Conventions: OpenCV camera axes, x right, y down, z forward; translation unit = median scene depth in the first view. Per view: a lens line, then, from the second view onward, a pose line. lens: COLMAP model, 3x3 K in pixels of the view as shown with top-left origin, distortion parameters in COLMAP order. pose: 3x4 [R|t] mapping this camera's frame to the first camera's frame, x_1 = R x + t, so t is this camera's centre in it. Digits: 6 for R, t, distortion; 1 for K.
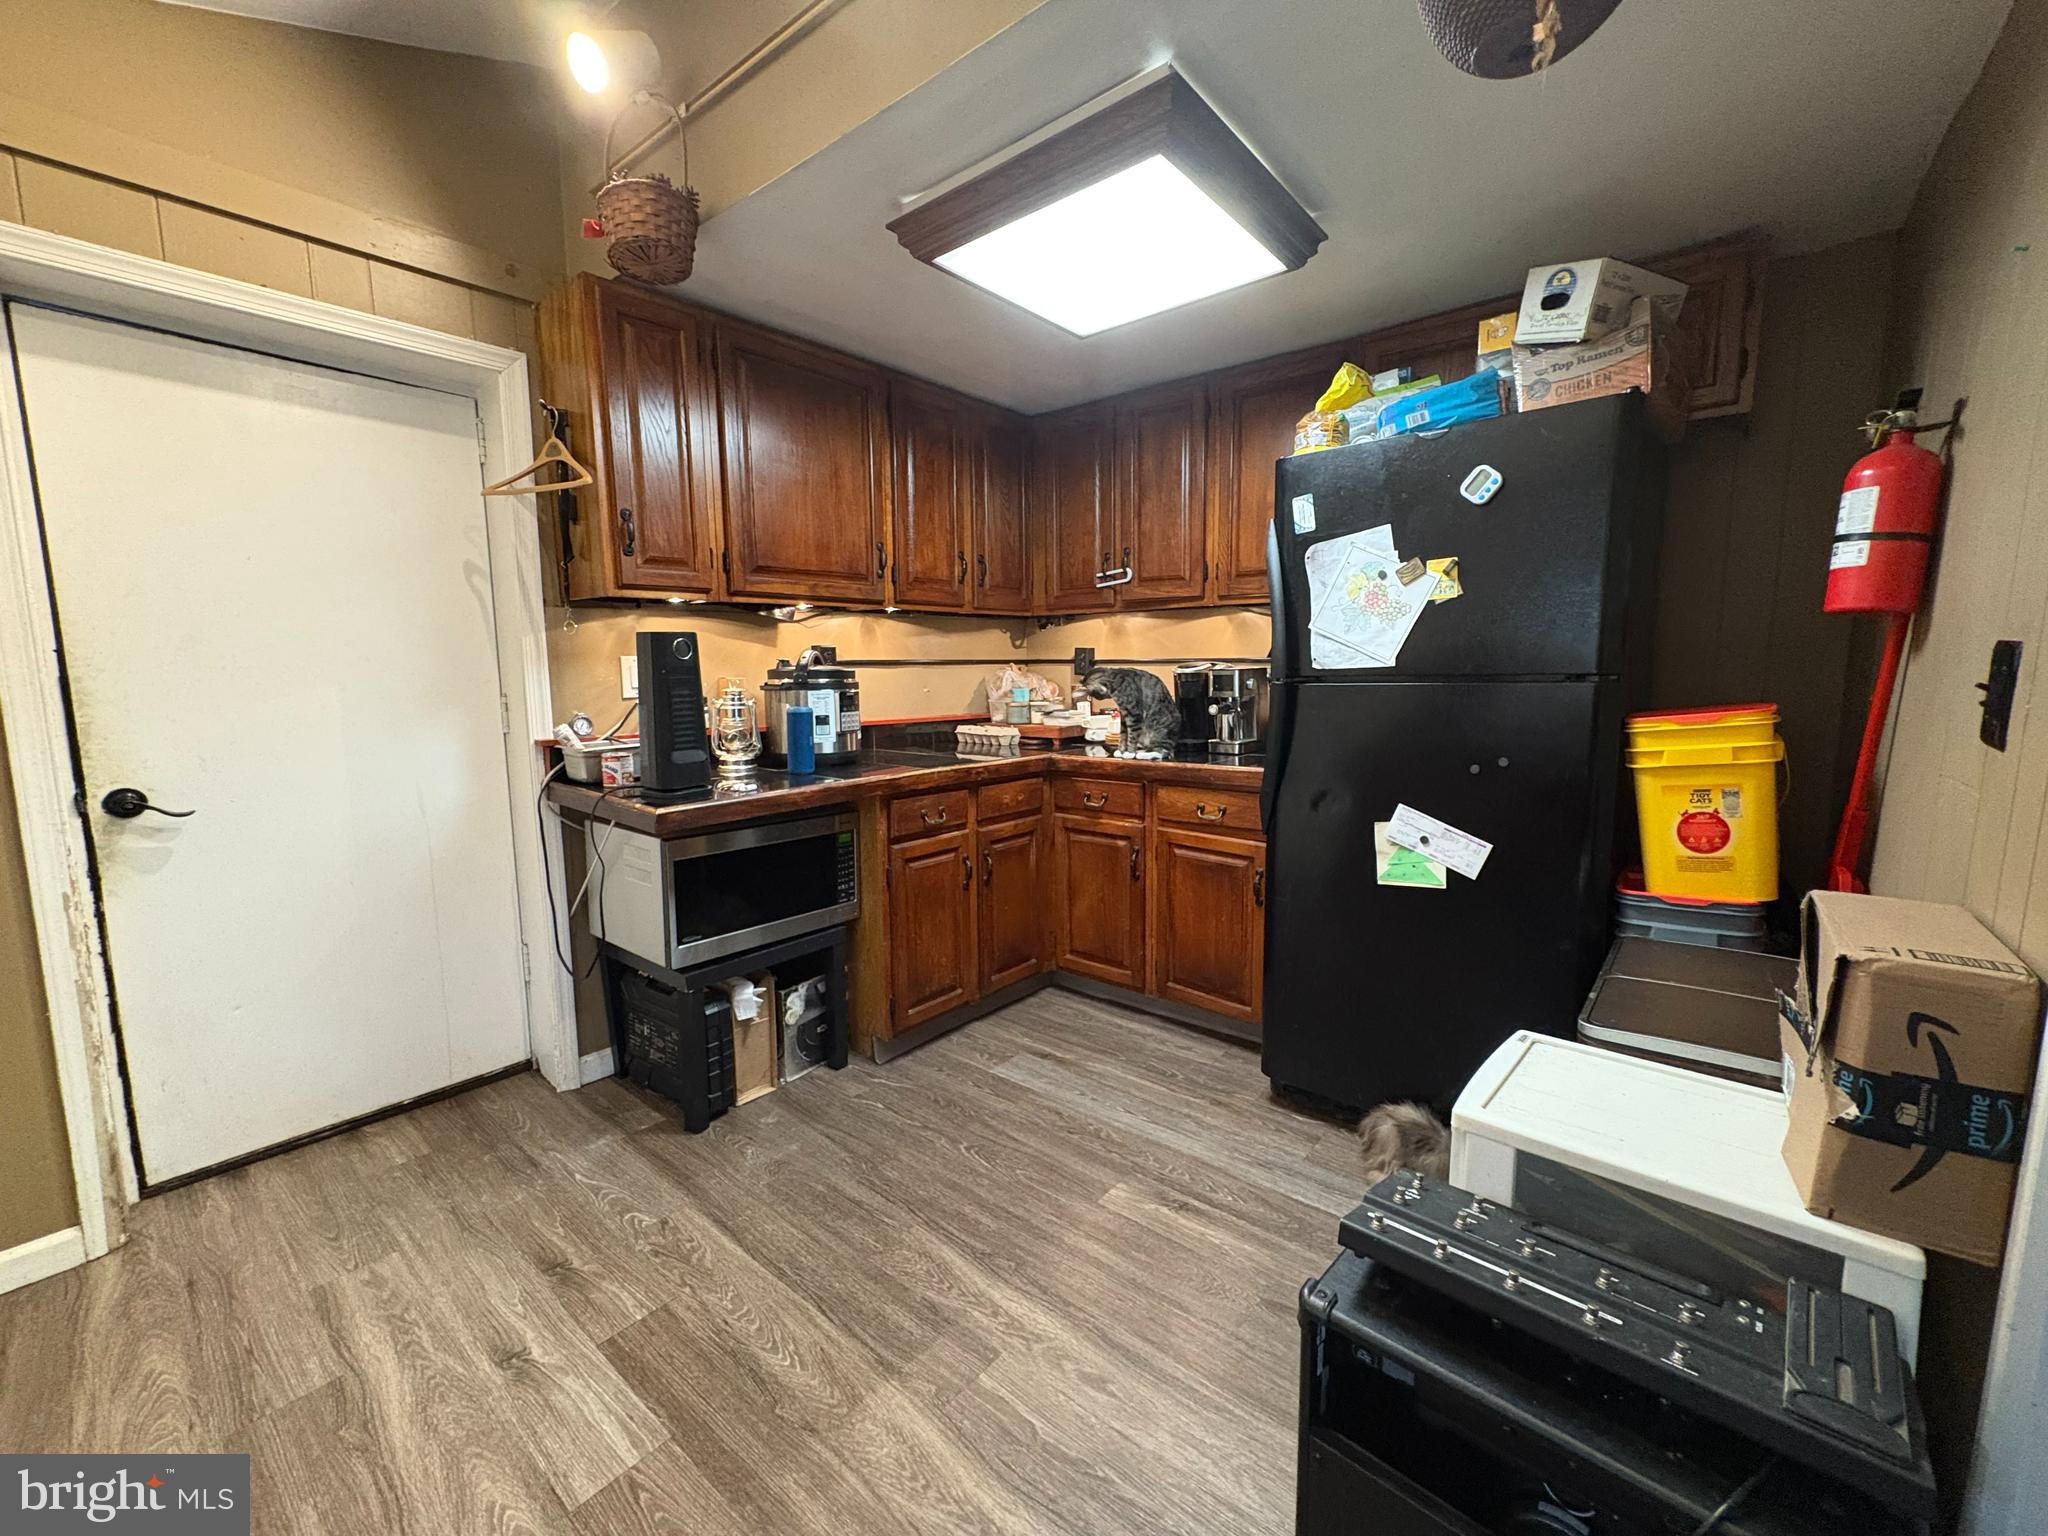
lens RADIAL K [[816.6, 0, 1028.6], [0, 816.6, 770.3], [0, 0, 1]] dist [-0.002333, 0.001170]
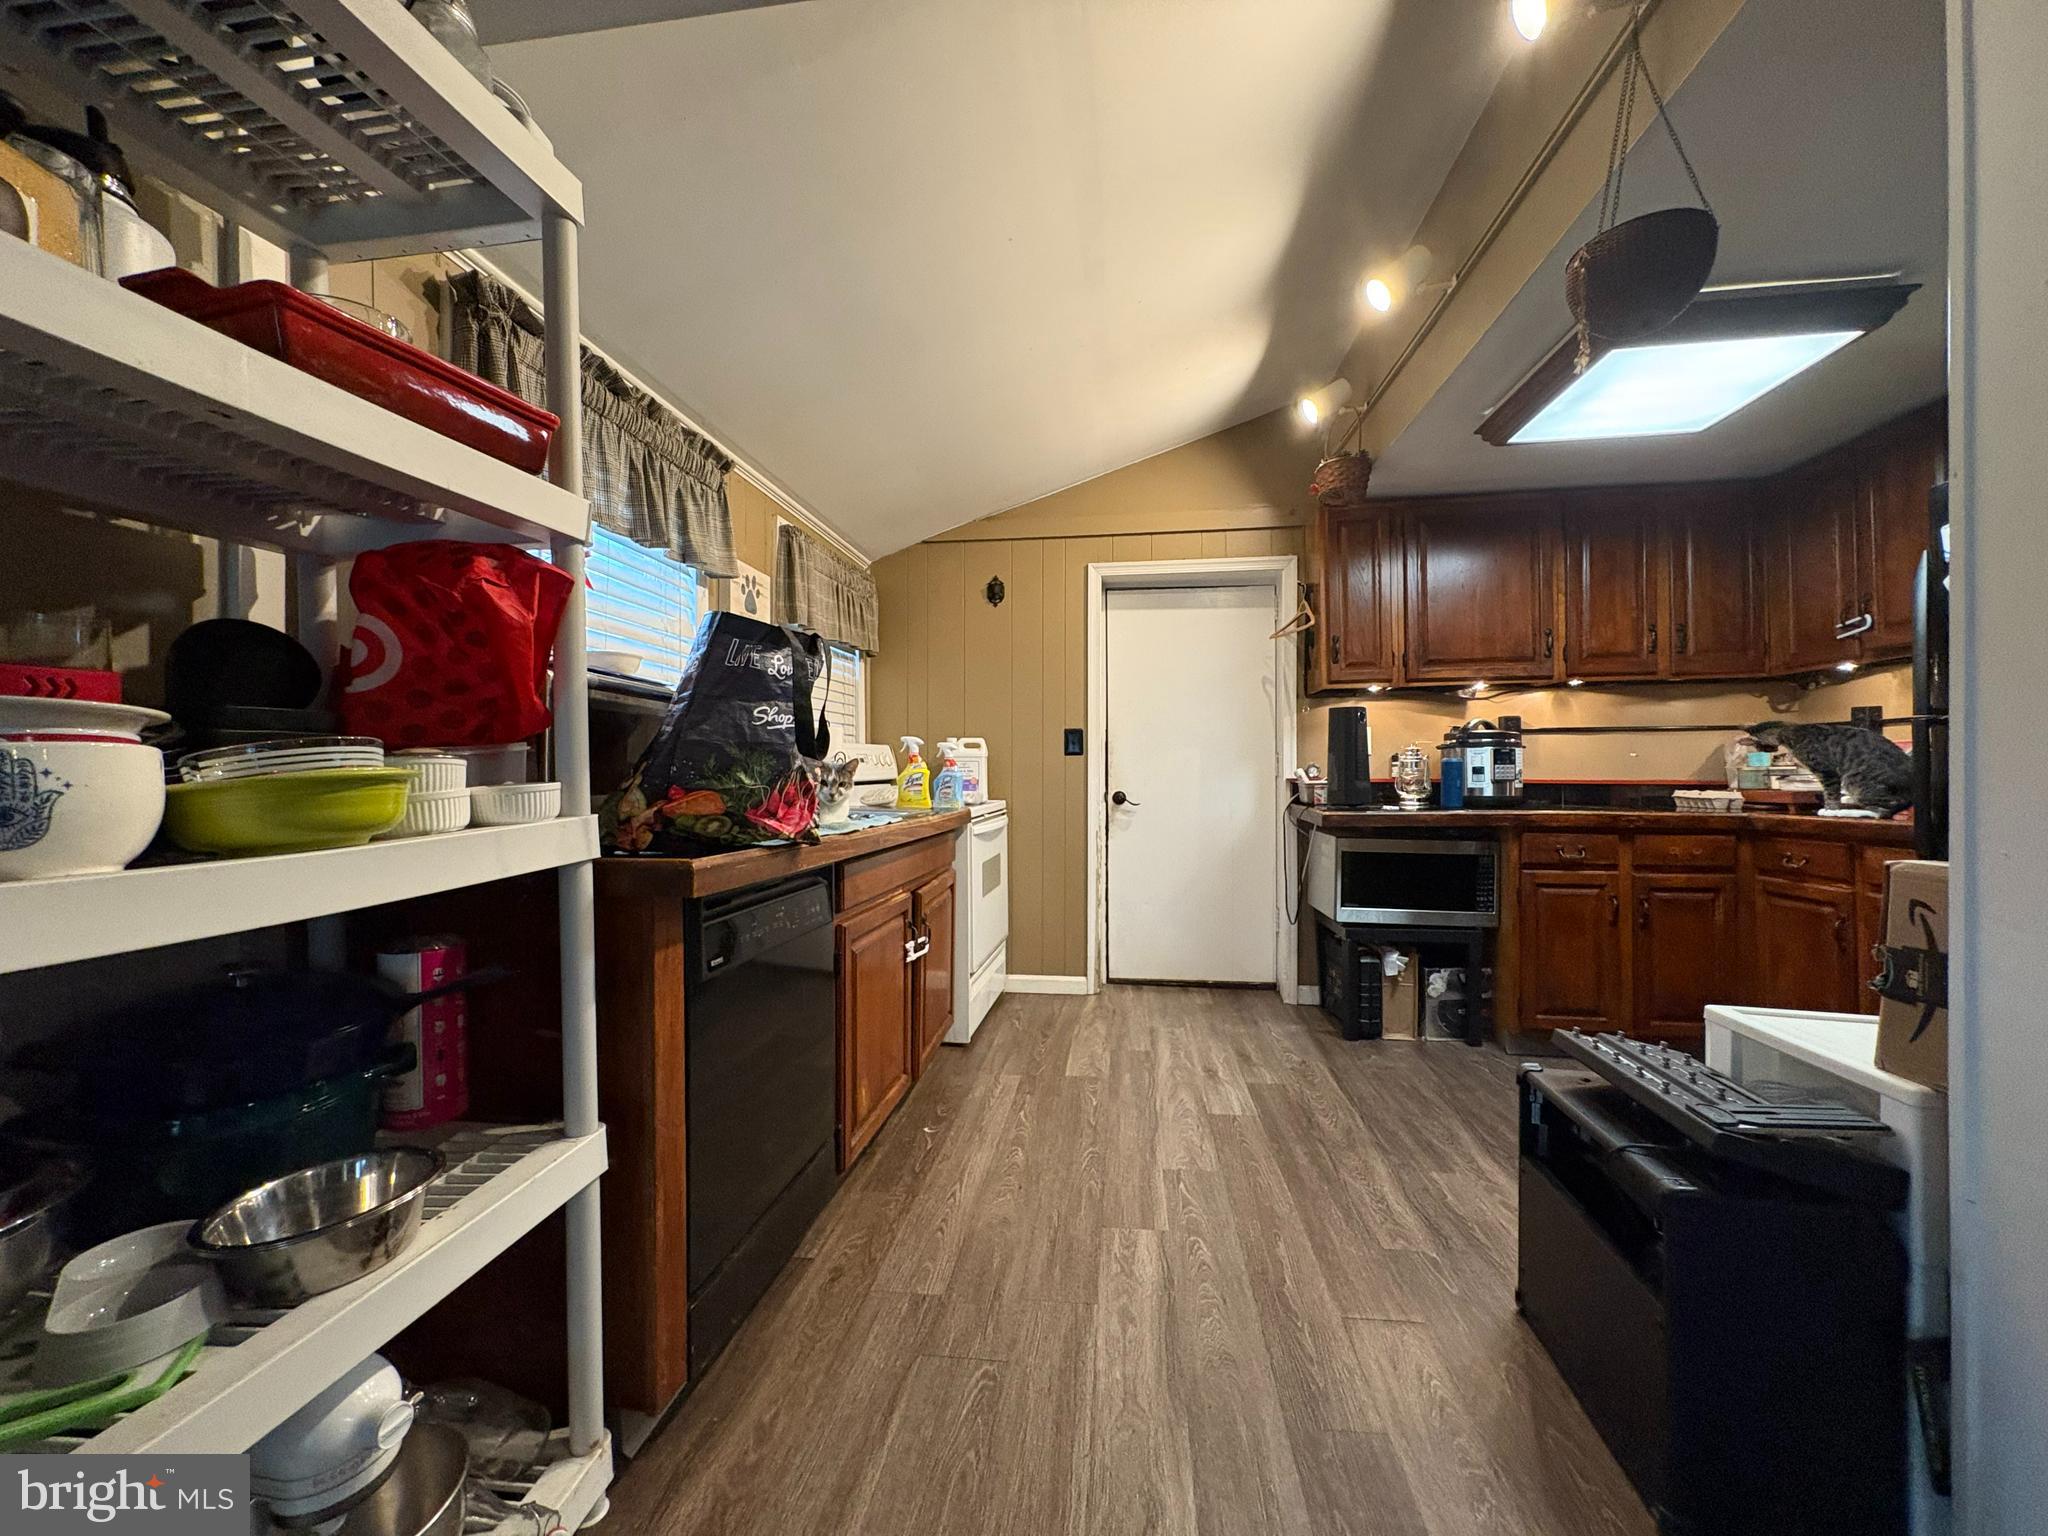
lens RADIAL K [[816.6, 0, 1018.0], [0, 816.6, 771.4], [0, 0, 1]] dist [-0.002333, 0.001170]
pose [[0.533917, 0.000246, -0.845537, 0.505480], [-0.107756, 0.991866, -0.067754, 0.118994], [0.838643, 0.127287, 0.529600, -0.338469]]
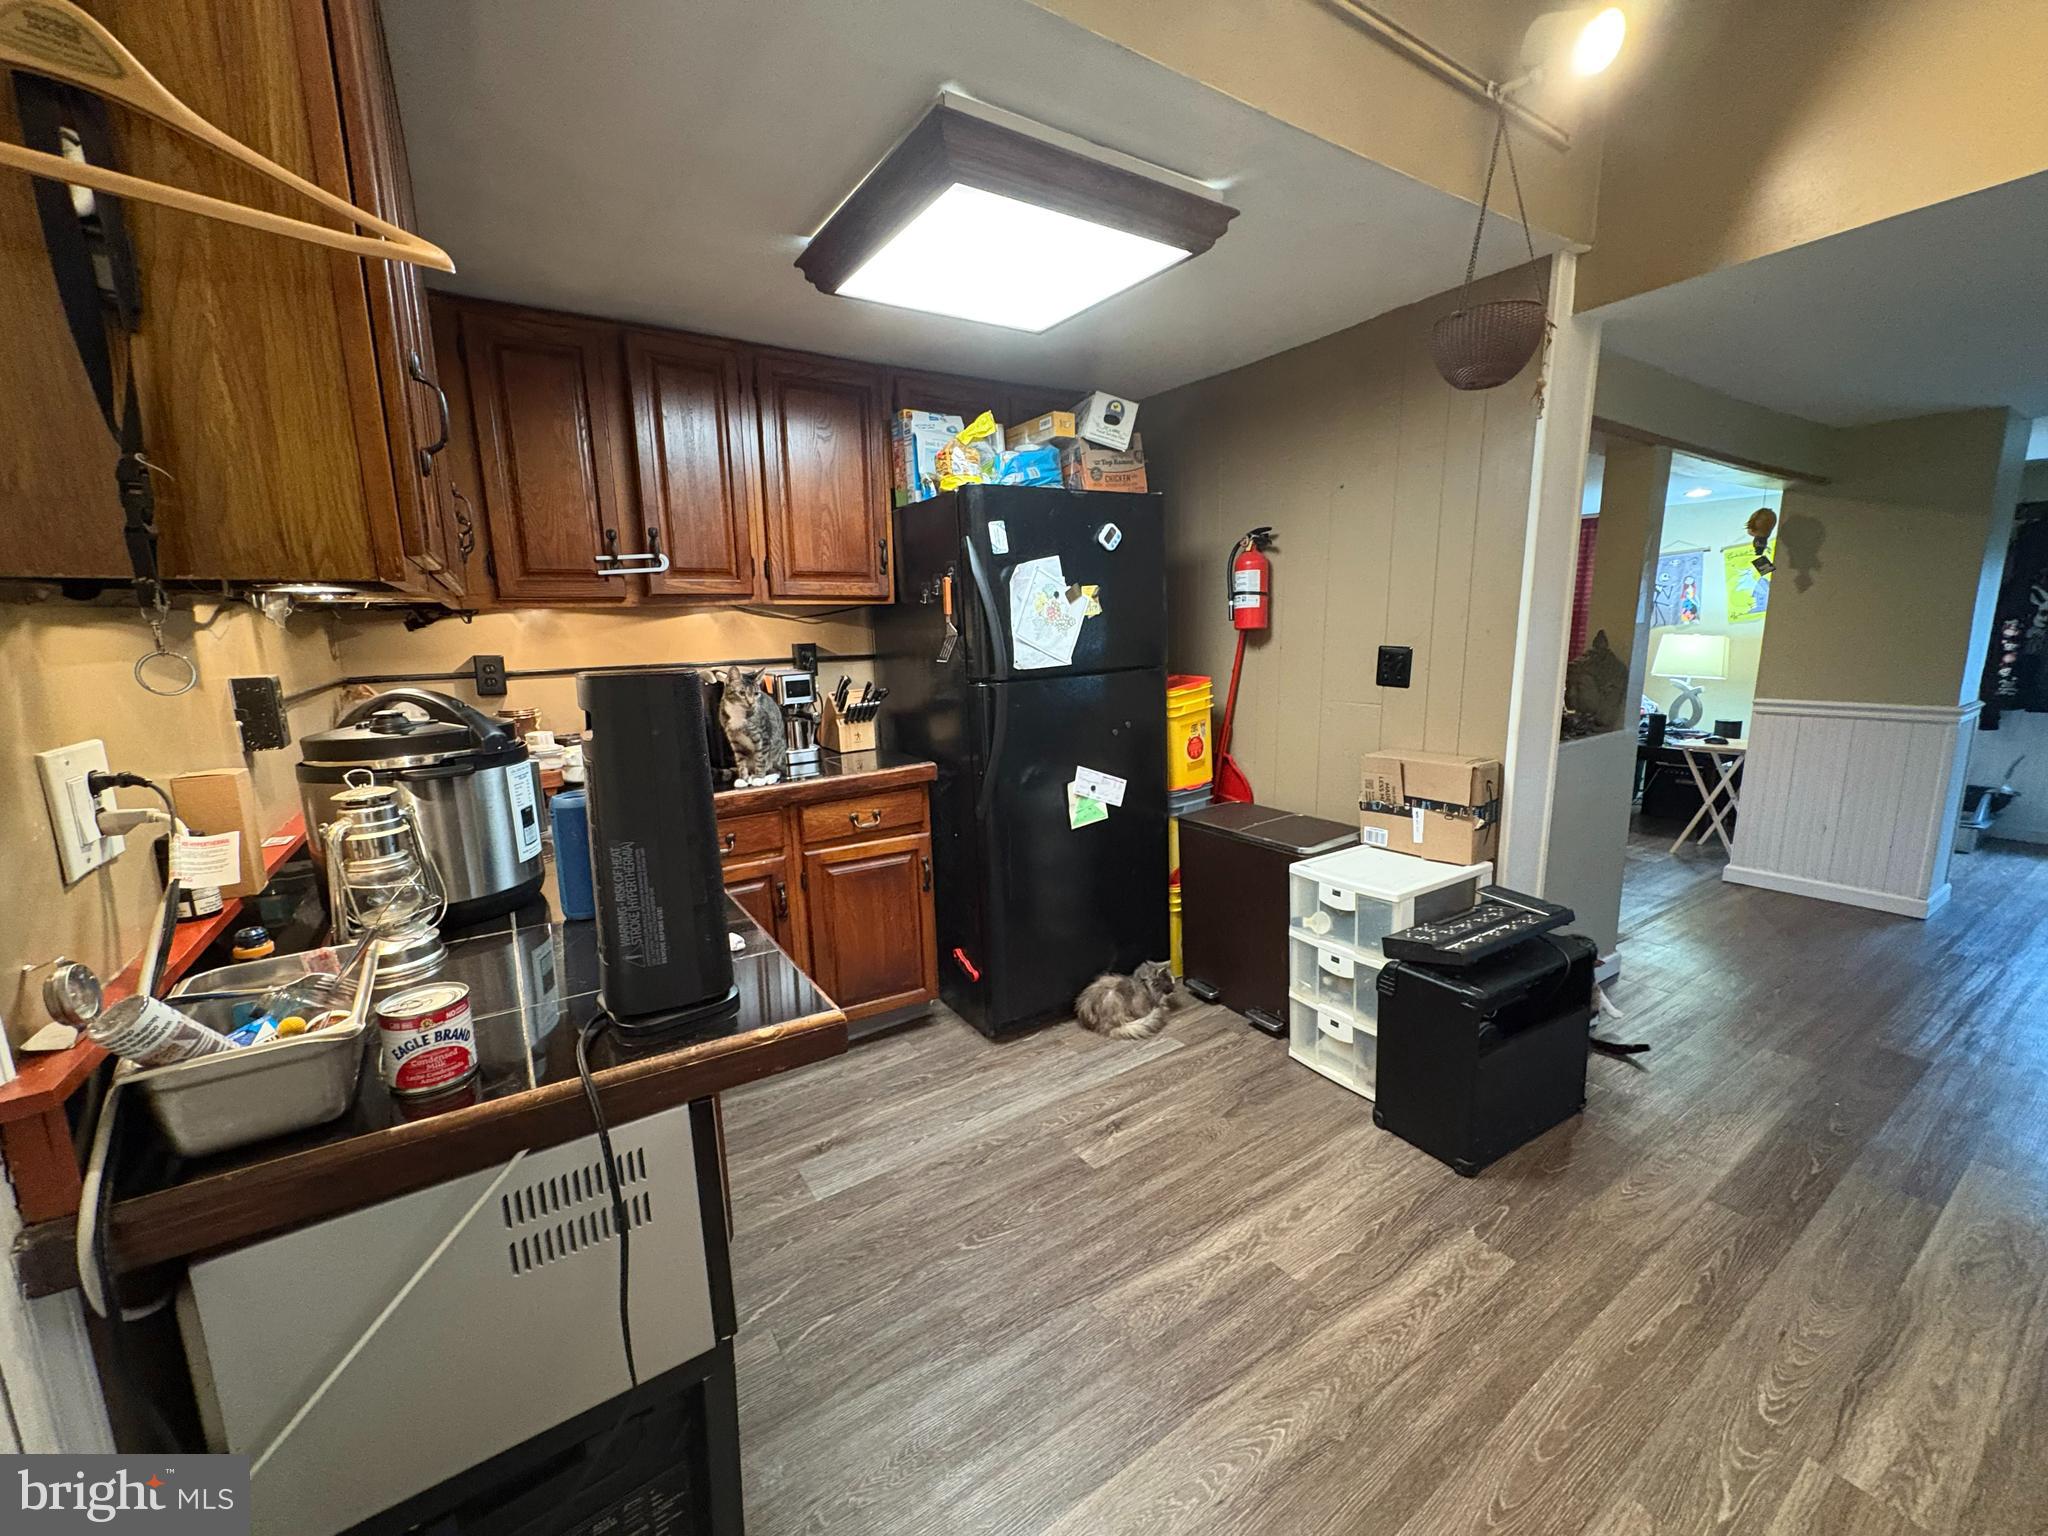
lens RADIAL K [[816.6, 0, 1022.5], [0, 816.6, 769.8], [0, 0, 1]] dist [-0.002333, 0.001170]
pose [[0.290104, -0.171845, 0.941440, -0.728080], [0.147315, 0.980039, 0.133496, -0.126889], [-0.945589, 0.099960, 0.309628, 0.581453]]
